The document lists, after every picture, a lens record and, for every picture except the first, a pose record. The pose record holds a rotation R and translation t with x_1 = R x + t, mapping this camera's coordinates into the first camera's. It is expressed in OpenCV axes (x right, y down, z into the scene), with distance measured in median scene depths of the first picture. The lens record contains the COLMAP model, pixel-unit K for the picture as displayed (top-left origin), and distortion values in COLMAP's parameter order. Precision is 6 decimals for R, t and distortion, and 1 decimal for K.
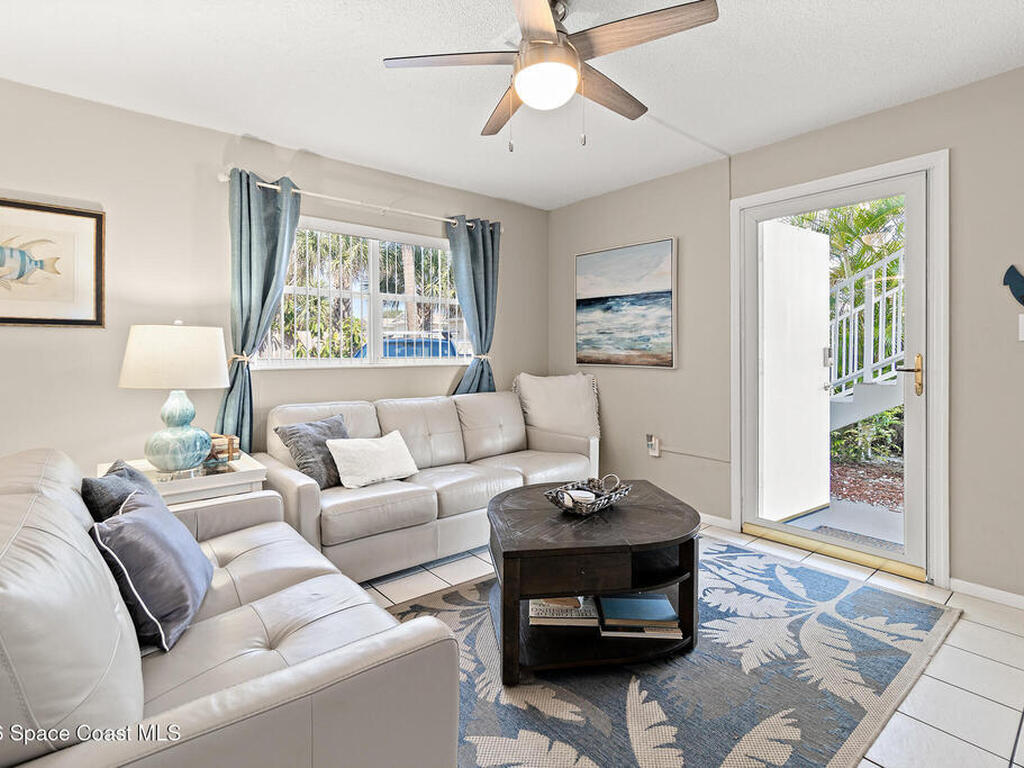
lens RADIAL K [[503.6, 0, 502.8], [0, 503.6, 352.2], [0, 0, 1]] dist [-0.007145, 0.002084]
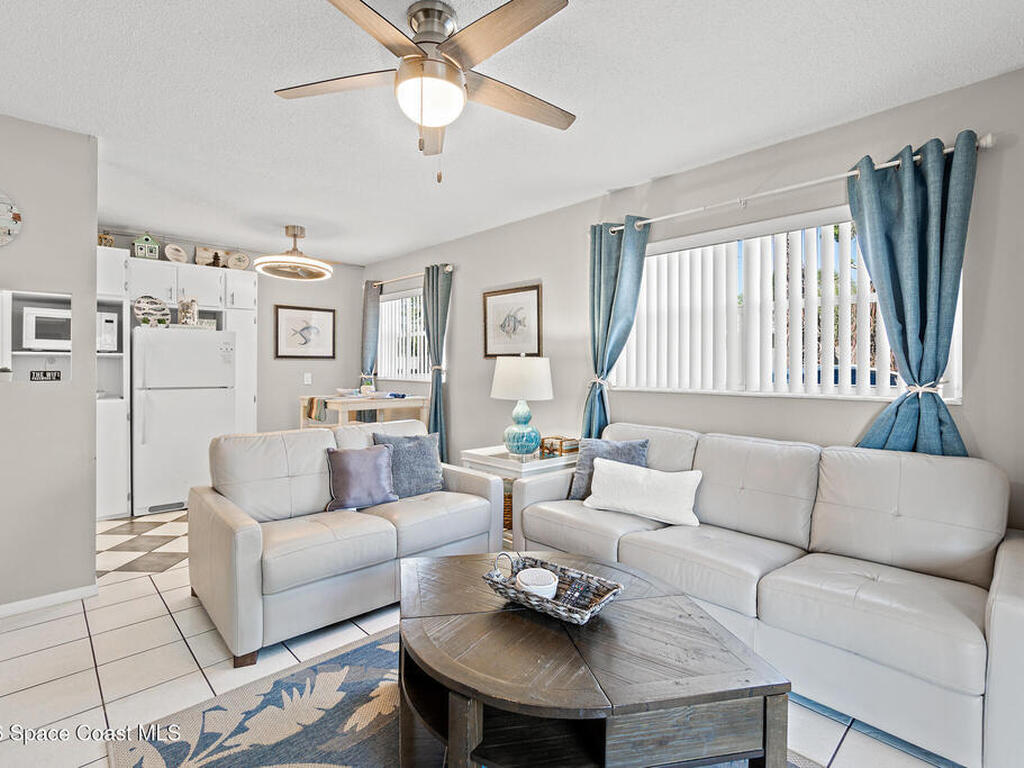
lens RADIAL K [[503.6, 0, 503.5], [0, 503.6, 367.5], [0, 0, 1]] dist [-0.007145, 0.002084]
pose [[0.061099, 0.002297, -0.998129, 0.620325], [-0.005645, 0.999982, 0.001956, -0.016932], [0.998116, 0.005515, 0.061111, 0.639399]]
